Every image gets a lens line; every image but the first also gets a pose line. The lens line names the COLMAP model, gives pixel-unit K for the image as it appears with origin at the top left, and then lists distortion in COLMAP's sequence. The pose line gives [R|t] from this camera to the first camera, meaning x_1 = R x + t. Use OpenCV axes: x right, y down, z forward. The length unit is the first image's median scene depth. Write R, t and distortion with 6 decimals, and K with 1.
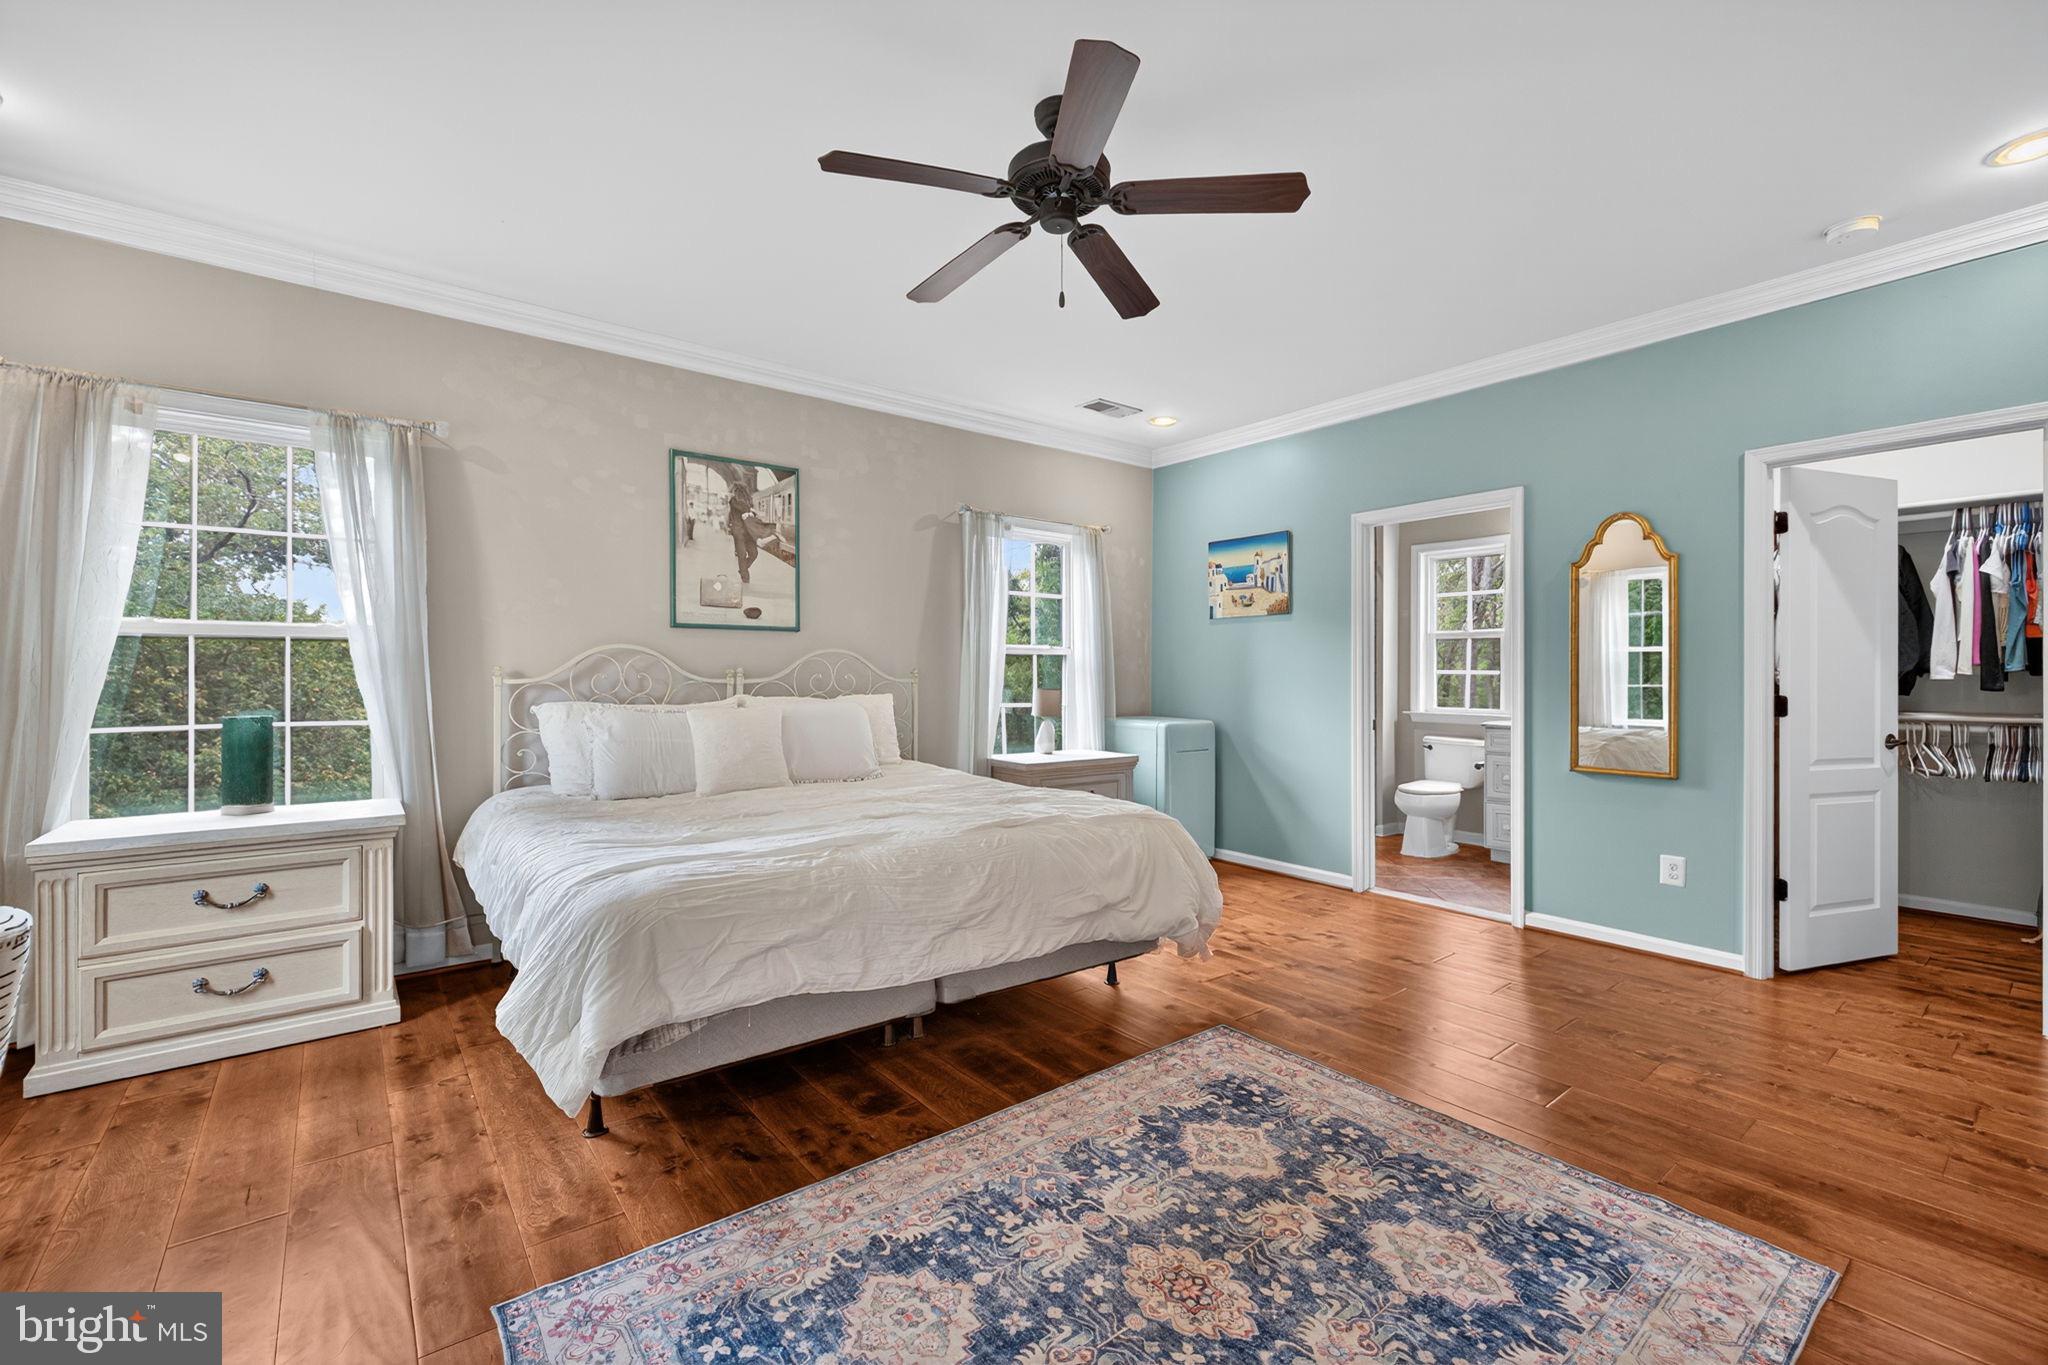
lens RADIAL K [[856.6, 0, 1024.0], [0, 856.6, 682.5], [0, 0, 1]] dist [-0.001167, -0.000181]
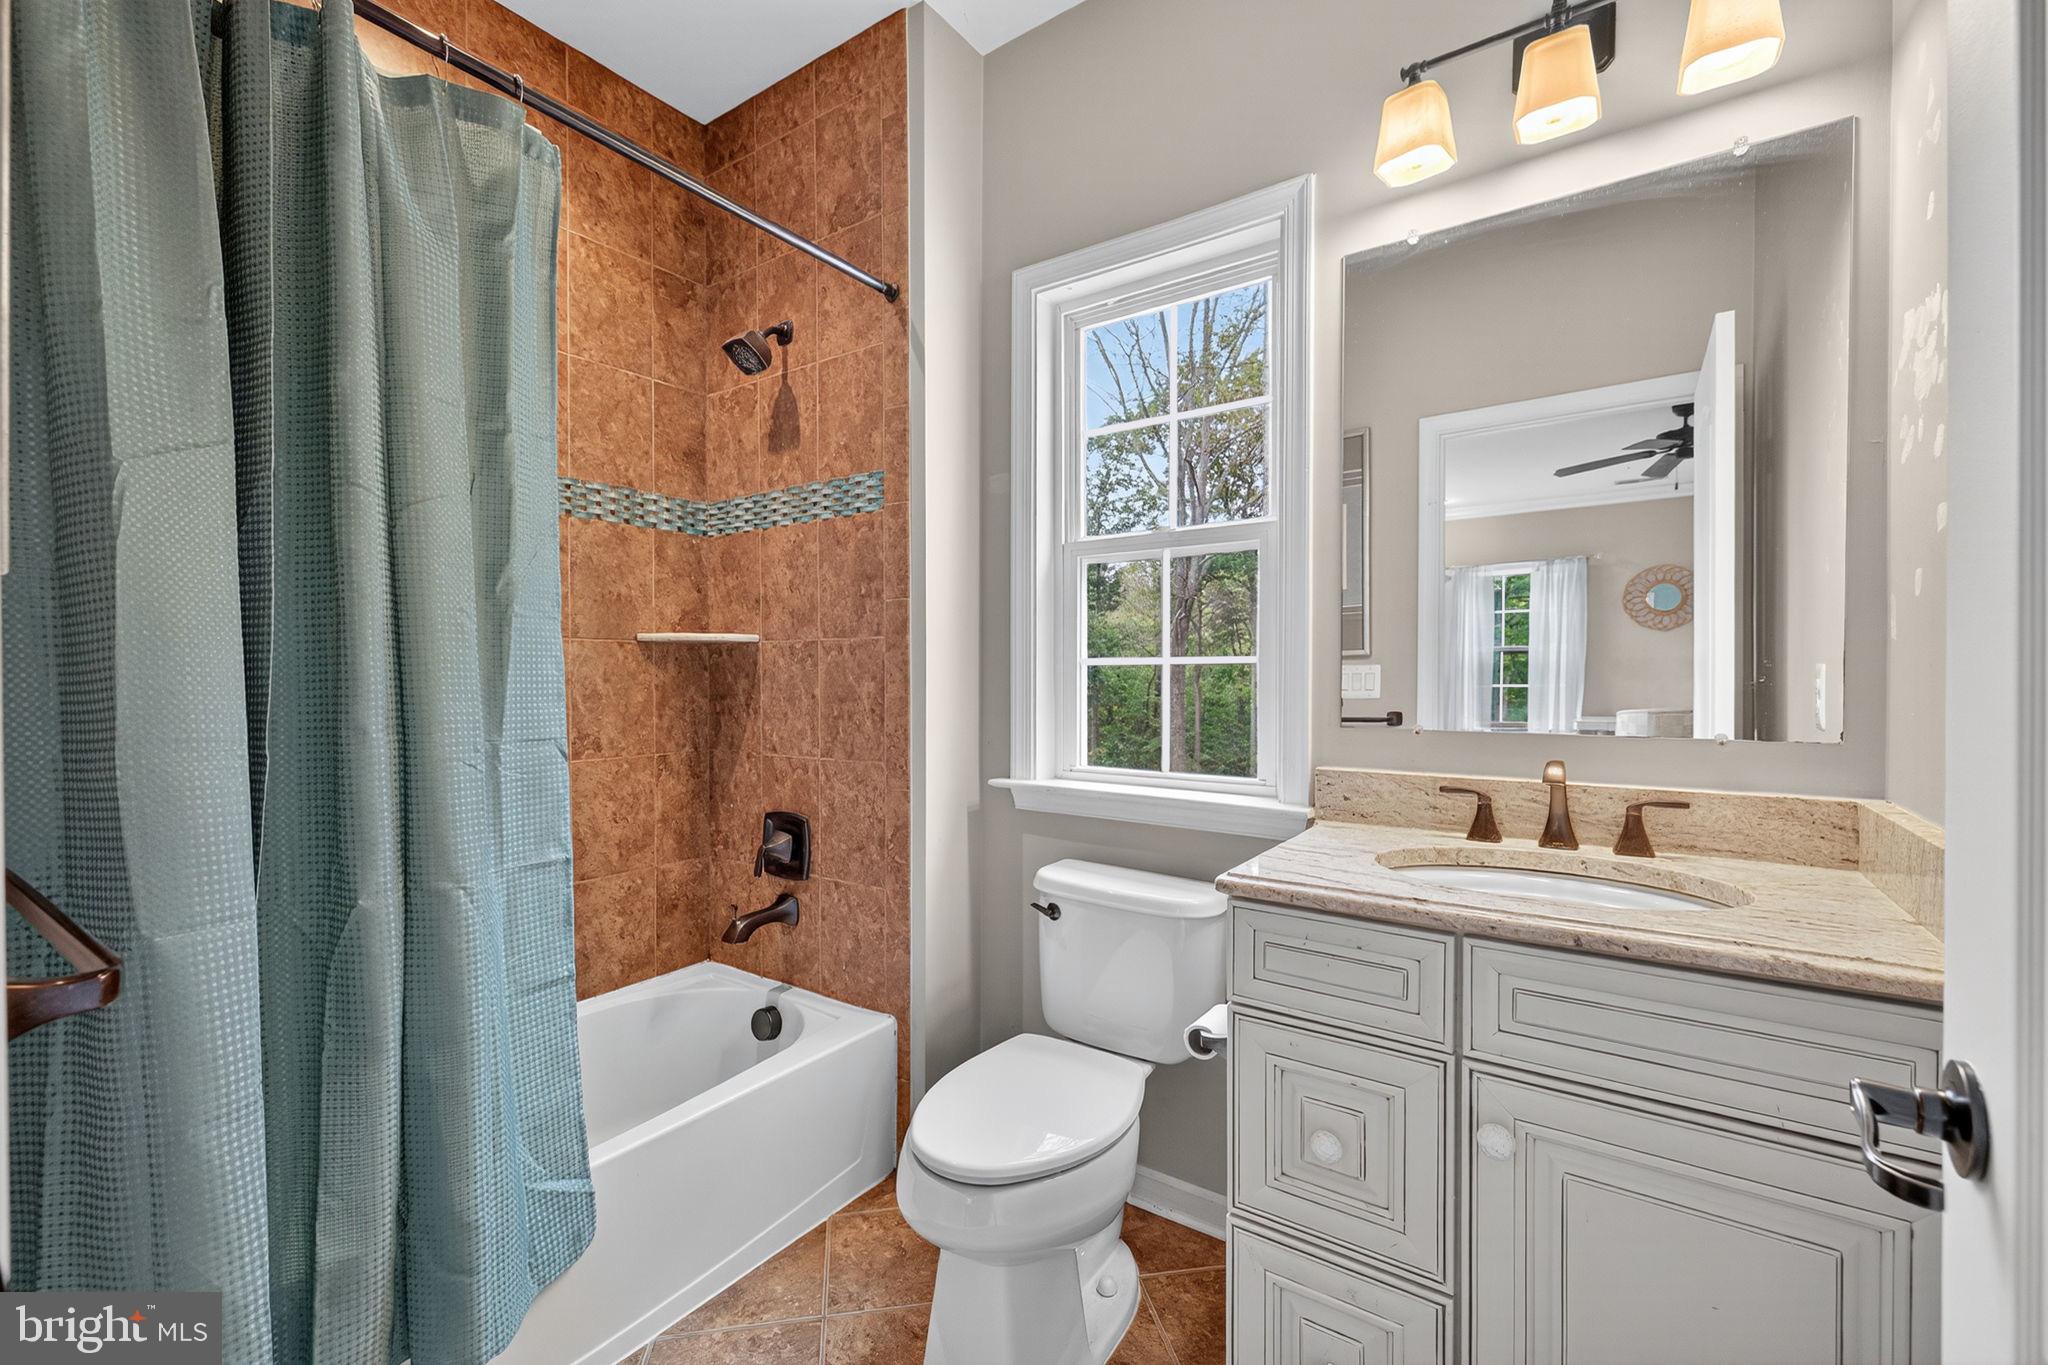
lens RADIAL K [[856.6, 0, 1024.0], [0, 856.6, 682.5], [0, 0, 1]] dist [-0.001167, -0.000181]
pose [[0.951045, -0.004516, 0.309020, 0.363794], [-0.001743, 0.999799, 0.019977, -0.012010], [-0.309048, -0.019537, 0.950846, 0.705376]]
